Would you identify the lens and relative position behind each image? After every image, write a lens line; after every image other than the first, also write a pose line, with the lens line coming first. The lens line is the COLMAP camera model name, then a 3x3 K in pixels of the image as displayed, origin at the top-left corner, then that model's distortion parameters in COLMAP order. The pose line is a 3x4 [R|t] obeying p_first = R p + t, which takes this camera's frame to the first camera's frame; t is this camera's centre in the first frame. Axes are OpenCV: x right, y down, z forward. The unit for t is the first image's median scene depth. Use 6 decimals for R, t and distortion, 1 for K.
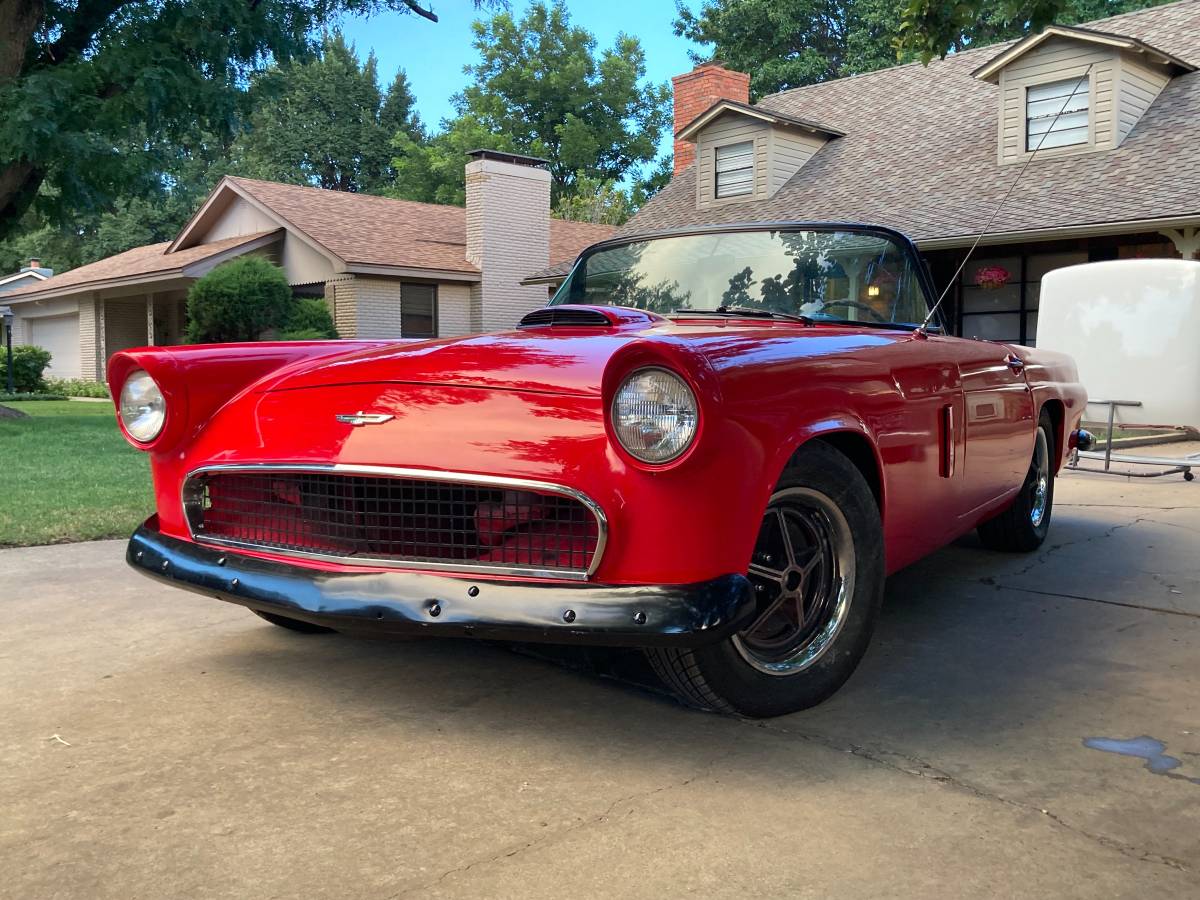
lens RADIAL K [[1141.6, 0, 607.7], [0, 1141.6, 434.9], [0, 0, 1]] dist [0.015300, -0.005147]
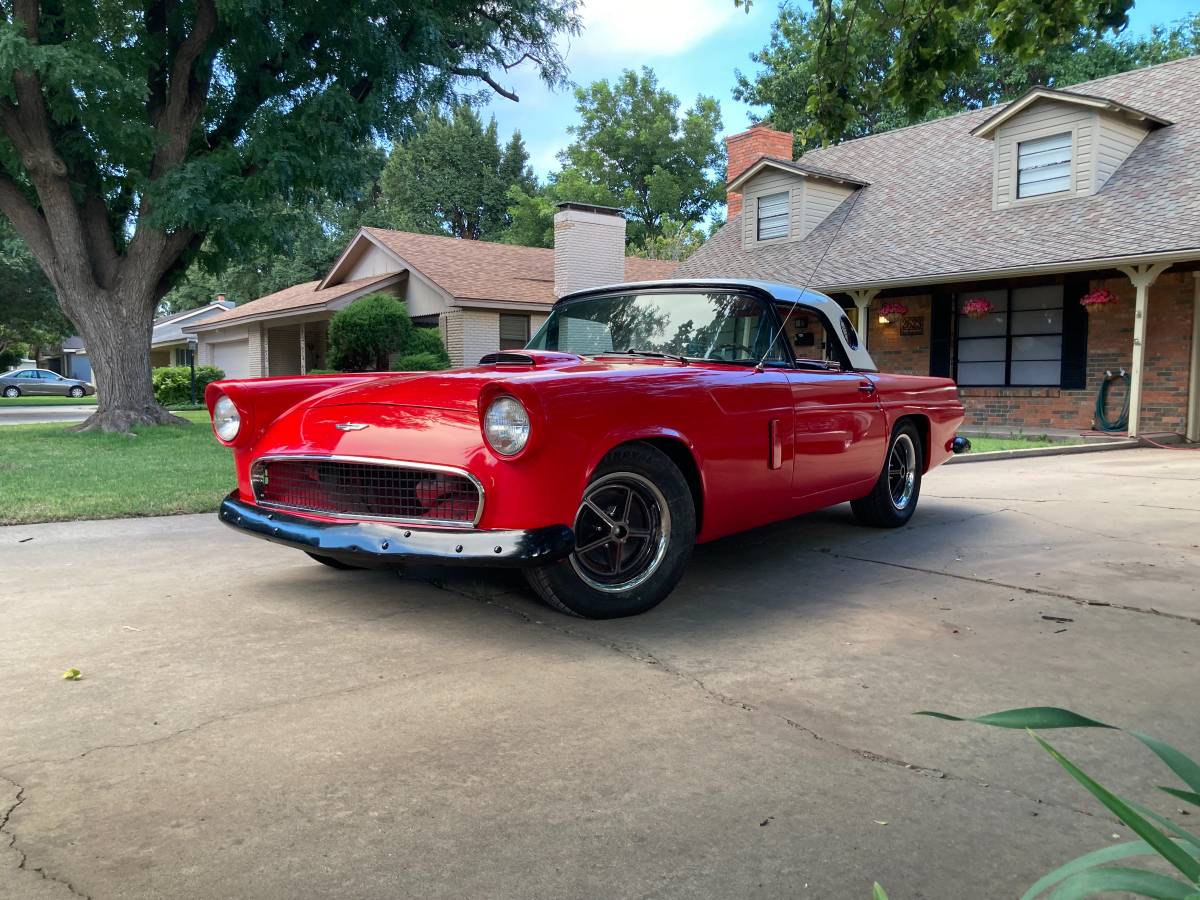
lens RADIAL K [[979.6, 0, 600.0], [0, 979.6, 450.0], [0, 0, 1]] dist [0.035244, -0.043850]
pose [[0.994914, 0.006290, -0.100533, 0.040077], [-0.005214, 0.999926, 0.010965, -0.000245], [0.100595, -0.010385, 0.994873, -0.037151]]
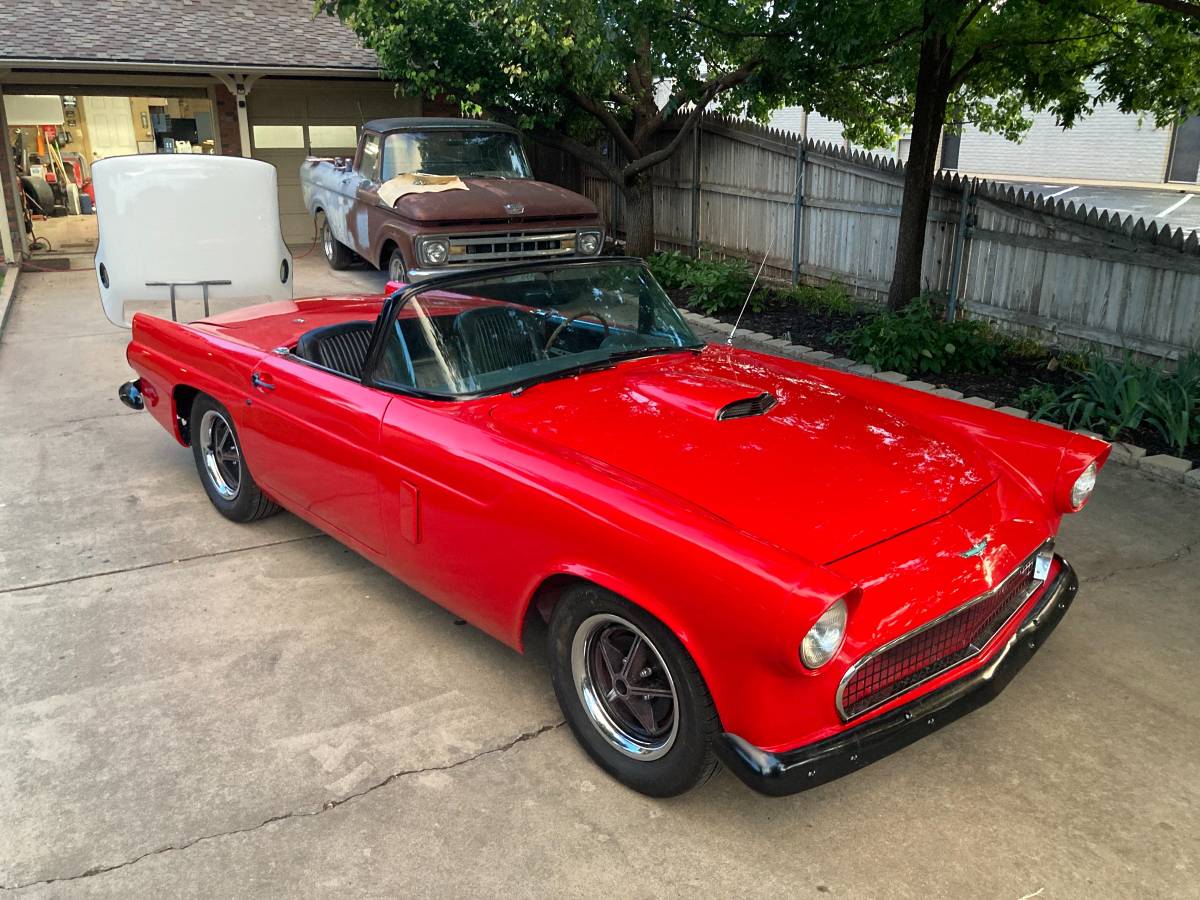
lens RADIAL K [[979.6, 0, 600.0], [0, 979.6, 450.0], [0, 0, 1]] dist [0.035244, -0.043850]
pose [[0.258640, -0.307442, 0.915743, -0.171686], [0.049172, 0.950961, 0.305378, -0.062631], [-0.964721, -0.033954, 0.261074, 0.146004]]
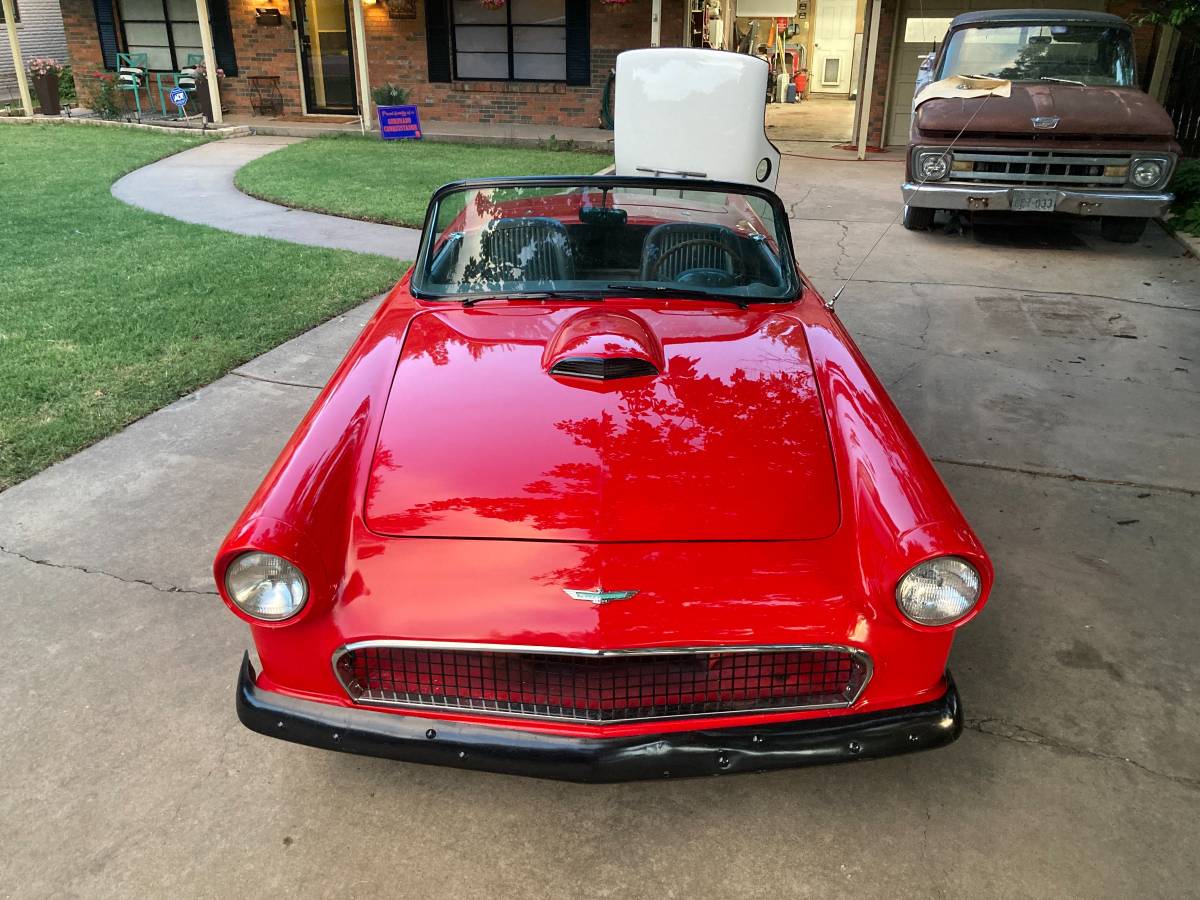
lens RADIAL K [[989.9, 0, 600.7], [0, 989.9, 433.9], [0, 0, 1]] dist [0.002882, 0.018123]
pose [[0.859308, -0.203747, 0.469124, -0.079640], [0.029364, 0.935367, 0.352457, -0.059585], [-0.510615, -0.289094, 0.809751, 0.042828]]
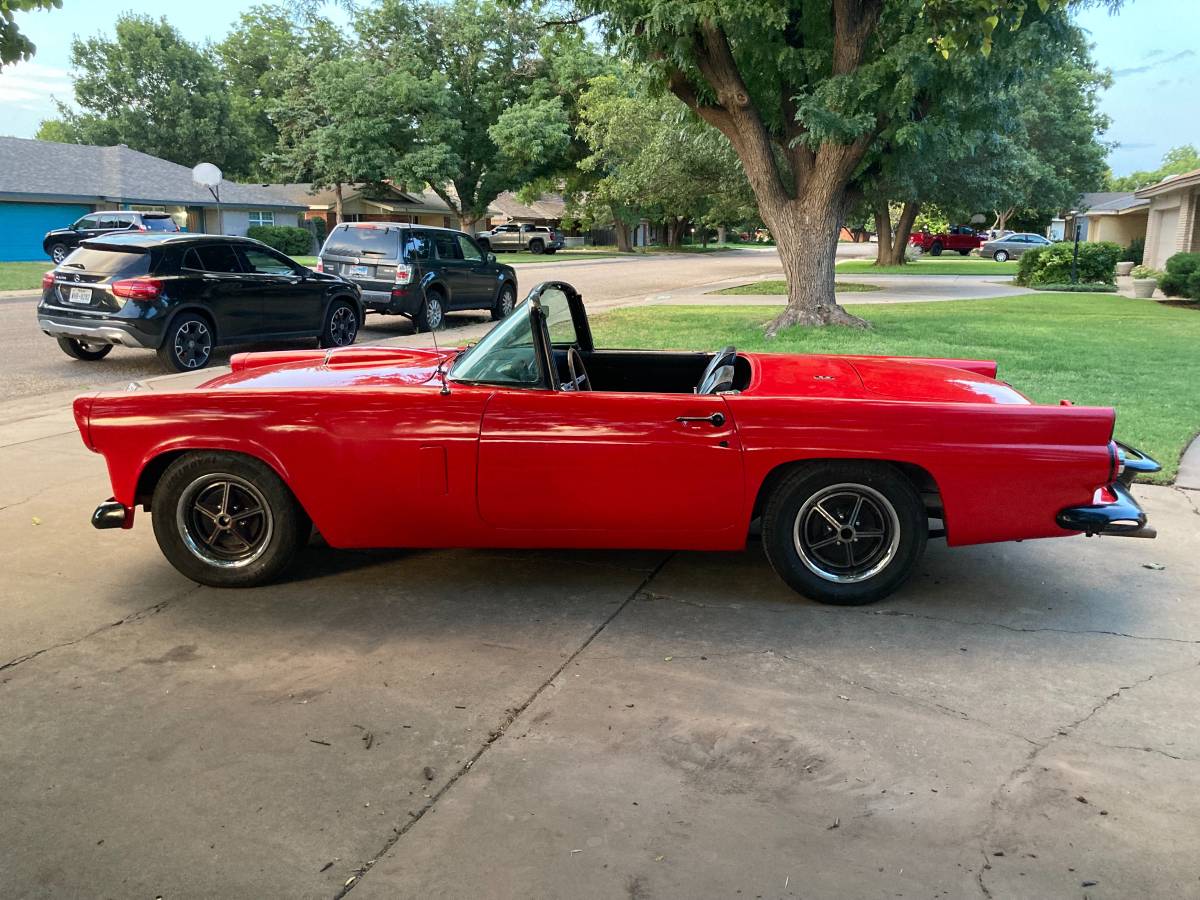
lens RADIAL K [[989.9, 0, 600.7], [0, 989.9, 433.9], [0, 0, 1]] dist [0.002882, 0.018123]
pose [[0.452187, 0.177892, -0.874003, 0.251313], [-0.053000, 0.983536, 0.172765, -0.045227], [0.890347, -0.031800, 0.454171, 0.109718]]
